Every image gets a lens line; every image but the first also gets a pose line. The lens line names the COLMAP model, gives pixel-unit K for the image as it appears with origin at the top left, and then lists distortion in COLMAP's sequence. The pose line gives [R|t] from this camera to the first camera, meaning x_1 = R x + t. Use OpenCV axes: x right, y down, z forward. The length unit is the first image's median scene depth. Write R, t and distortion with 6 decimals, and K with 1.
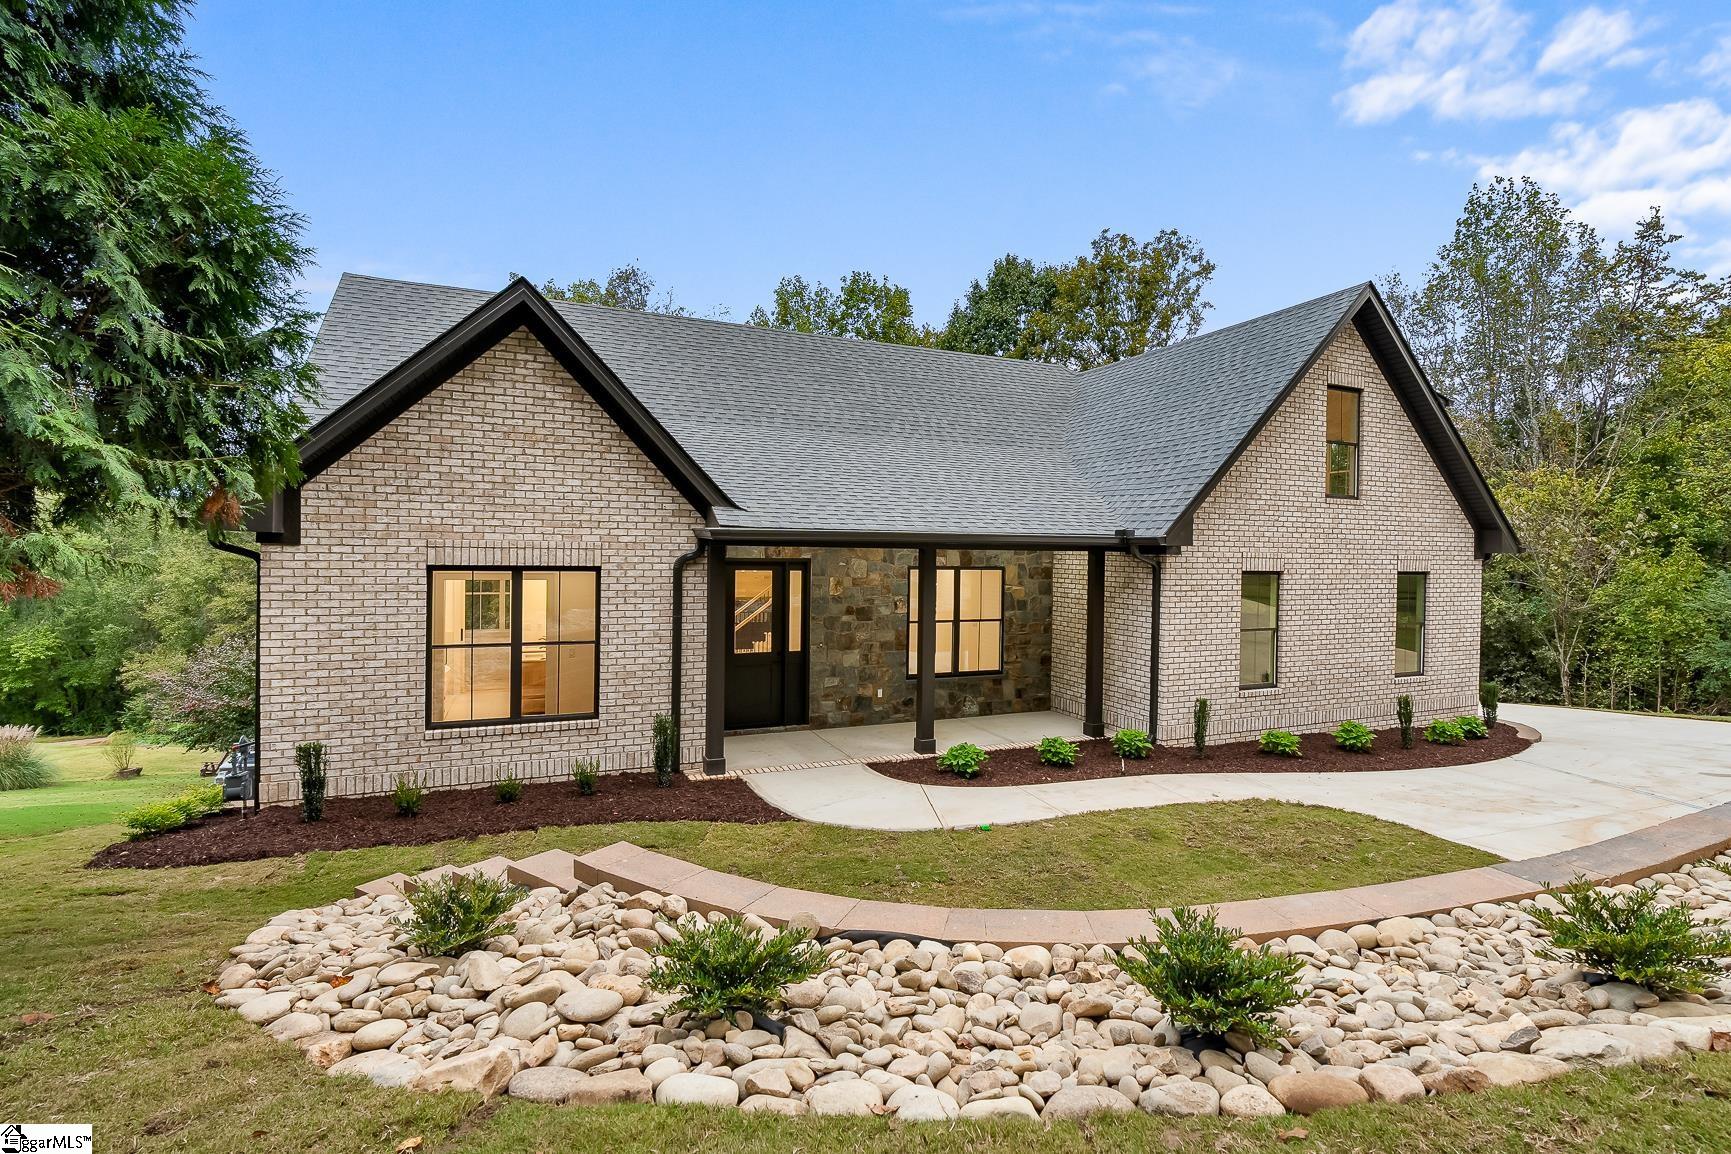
lens RADIAL K [[779.2, 0, 912.6], [0, 779.2, 565.6], [0, 0, 1]] dist [-0.001108, -0.000122]
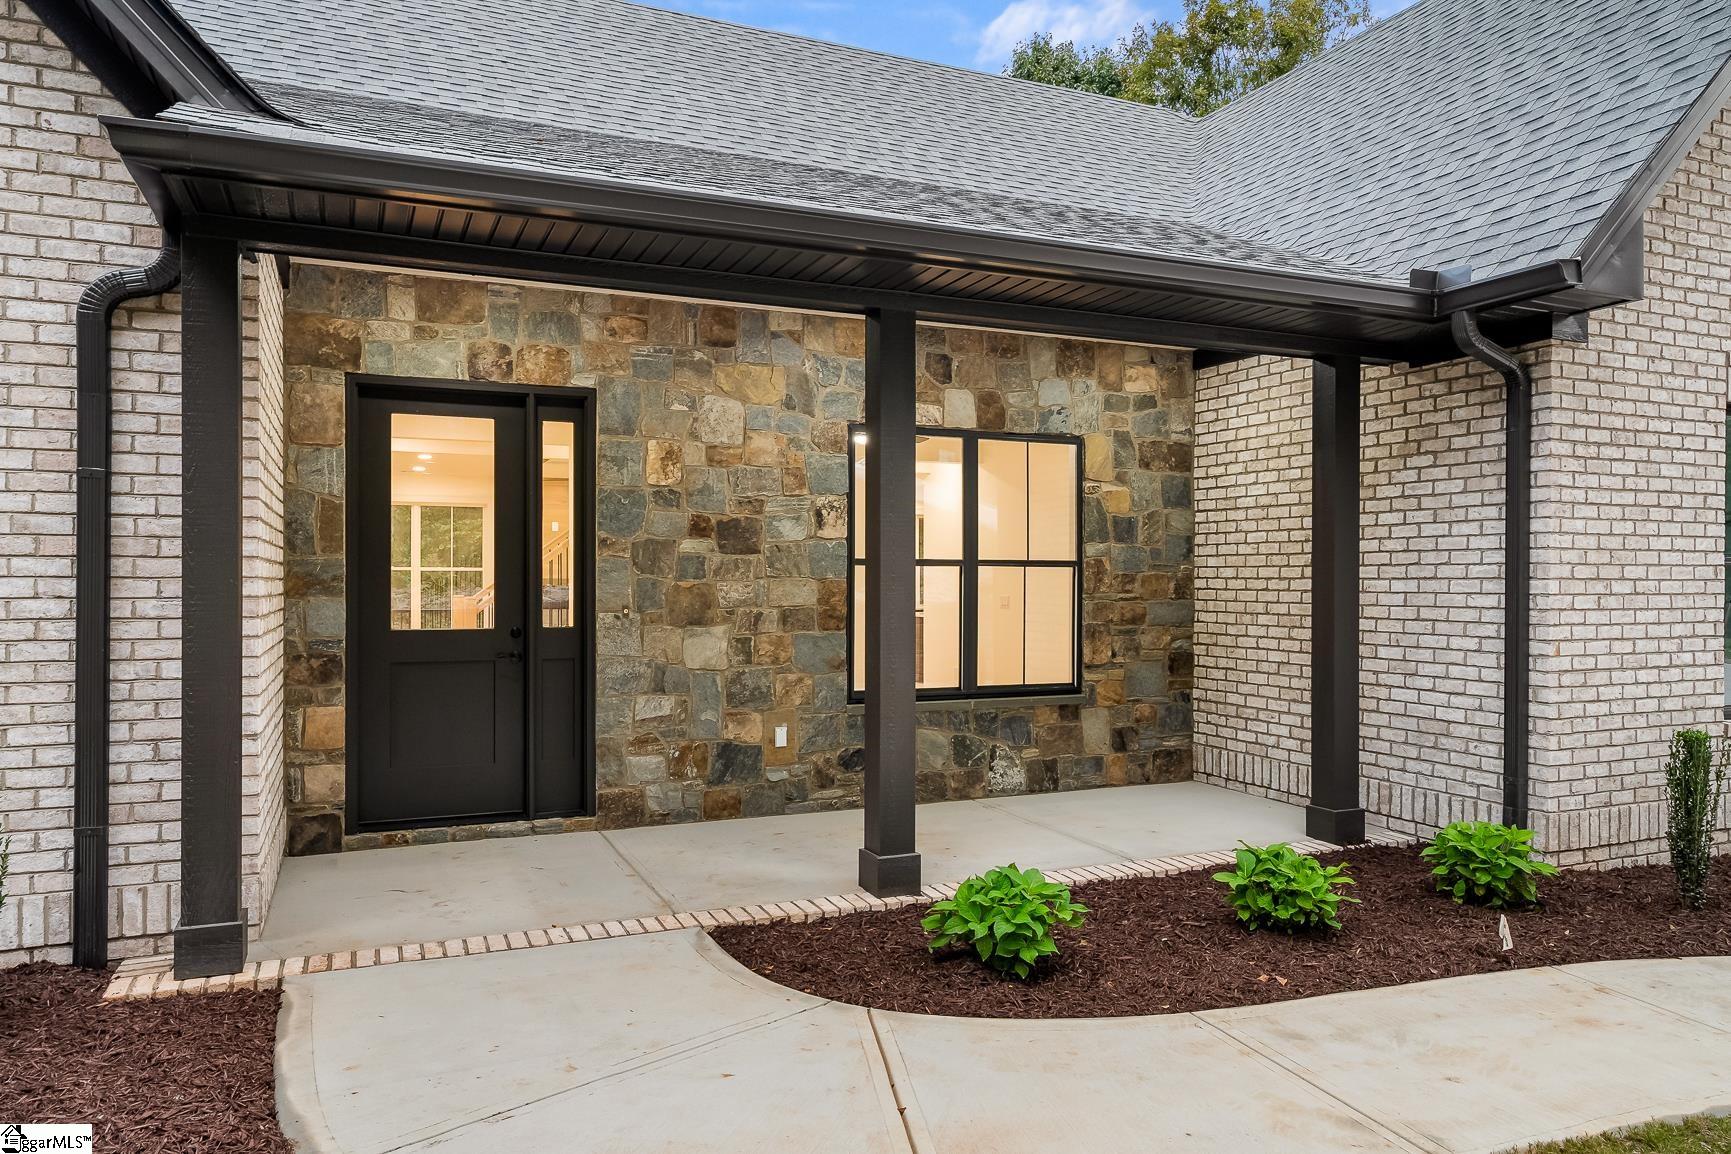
lens RADIAL K [[1161.4, 0, 864.0], [0, 1161.4, 575.2], [0, 0, 1]] dist [0.005594, 0.002828]
pose [[0.999677, -0.011691, -0.022546, 0.015212], [0.011486, 0.999892, -0.009204, 0.088859], [0.022651, 0.008942, 0.999703, 0.413327]]
